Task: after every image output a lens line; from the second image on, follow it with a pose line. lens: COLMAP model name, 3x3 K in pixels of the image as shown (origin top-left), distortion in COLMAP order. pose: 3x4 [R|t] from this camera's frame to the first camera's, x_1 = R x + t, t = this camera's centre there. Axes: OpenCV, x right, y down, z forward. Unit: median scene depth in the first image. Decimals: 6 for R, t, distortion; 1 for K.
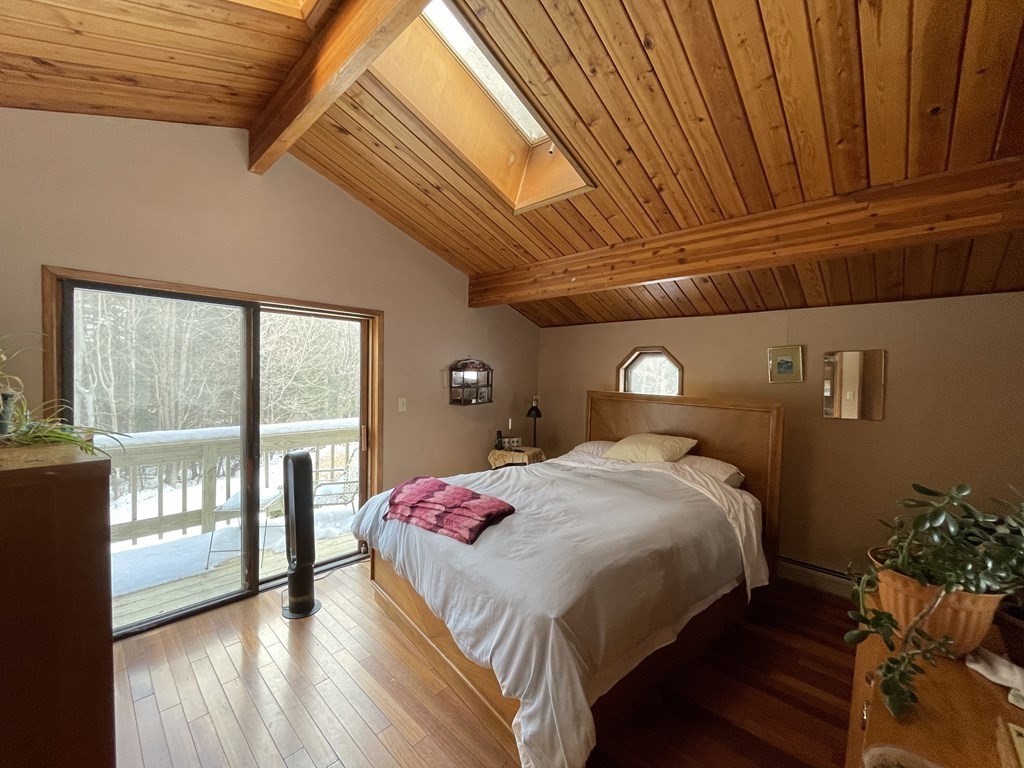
lens RADIAL K [[411.7, 0, 504.6], [0, 411.7, 385.7], [0, 0, 1]] dist [-0.003022, 0.000929]
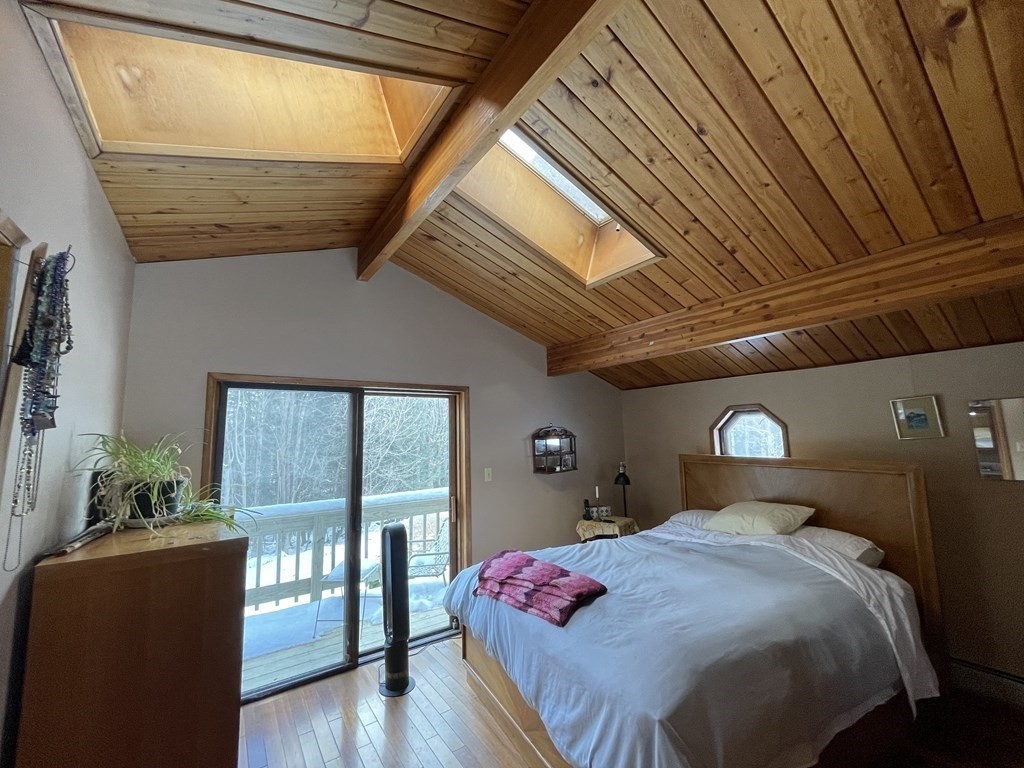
lens RADIAL K [[411.7, 0, 505.5], [0, 411.7, 386.9], [0, 0, 1]] dist [-0.003022, 0.000929]
pose [[0.979034, -0.065174, -0.192991, 0.008414], [0.035882, 0.987797, -0.151557, -0.020628], [0.200513, 0.141454, 0.969425, -0.028685]]
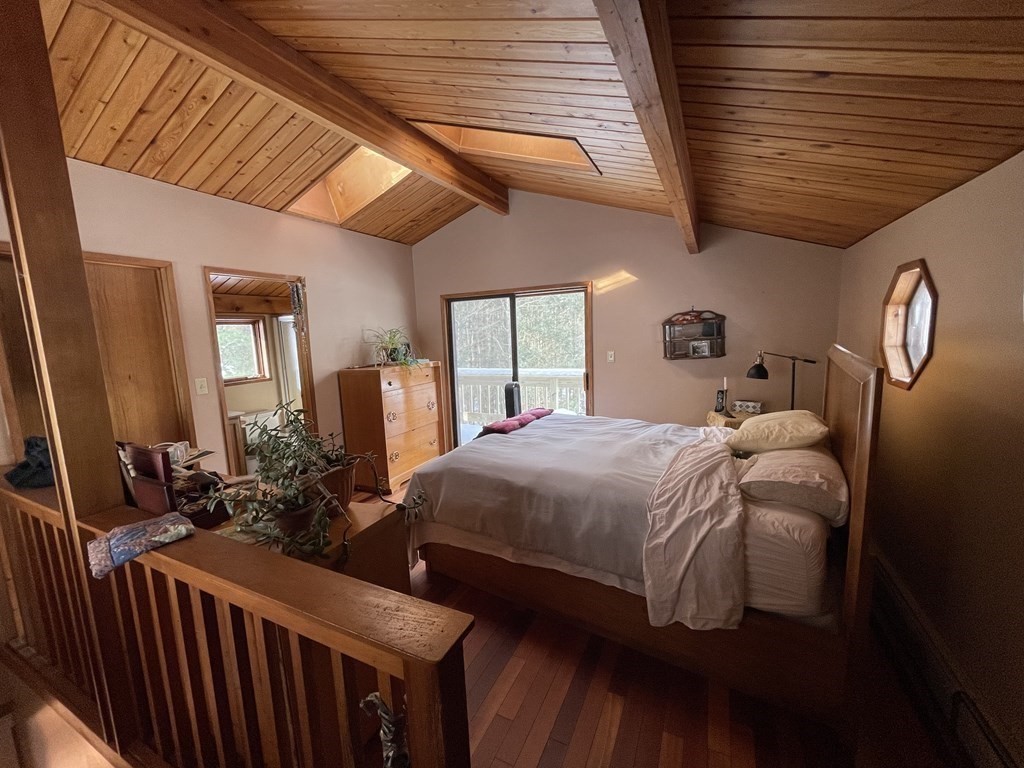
lens RADIAL K [[411.7, 0, 511.4], [0, 411.7, 388.1], [0, 0, 1]] dist [-0.003022, 0.000929]
pose [[0.304370, 0.095538, -0.947751, 1.145779], [0.018025, 0.994202, 0.106009, 0.005664], [0.952383, -0.049349, 0.300883, 0.520699]]
